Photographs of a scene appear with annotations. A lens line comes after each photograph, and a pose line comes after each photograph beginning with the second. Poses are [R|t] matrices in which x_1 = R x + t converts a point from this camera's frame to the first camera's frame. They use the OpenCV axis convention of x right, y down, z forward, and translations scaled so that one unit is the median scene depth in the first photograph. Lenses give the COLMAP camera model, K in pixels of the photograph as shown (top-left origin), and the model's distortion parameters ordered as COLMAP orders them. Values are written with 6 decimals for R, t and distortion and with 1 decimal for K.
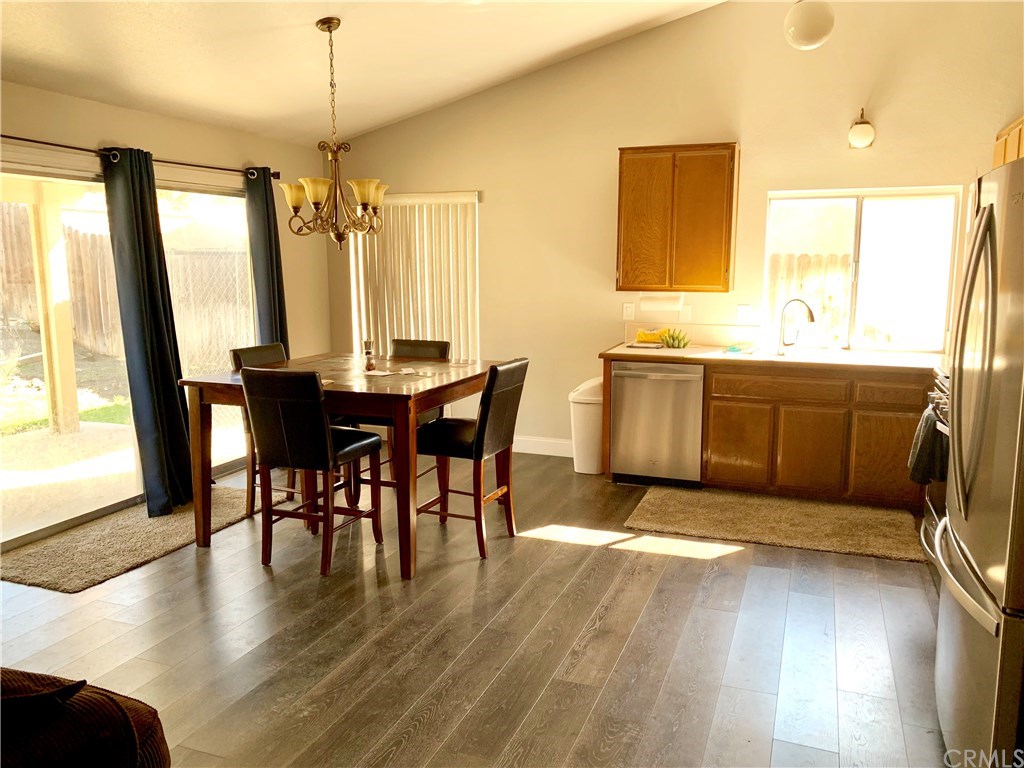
lens RADIAL K [[786.8, 0, 511.3], [0, 786.8, 386.1], [0, 0, 1]] dist [0.027512, -0.024488]
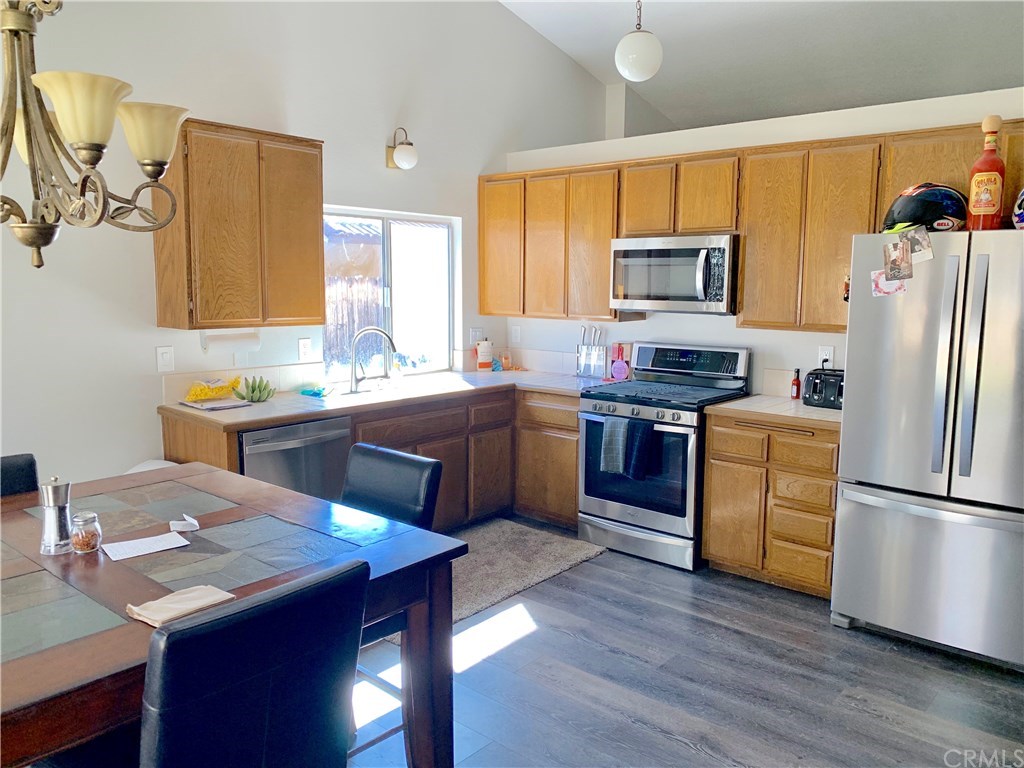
lens RADIAL K [[786.8, 0, 510.1], [0, 786.8, 384.8], [0, 0, 1]] dist [0.027512, -0.024488]
pose [[0.349051, -0.122718, 0.929034, -0.430240], [0.142607, 0.986798, 0.076769, -0.093743], [-0.926190, 0.105690, 0.361943, 0.543517]]
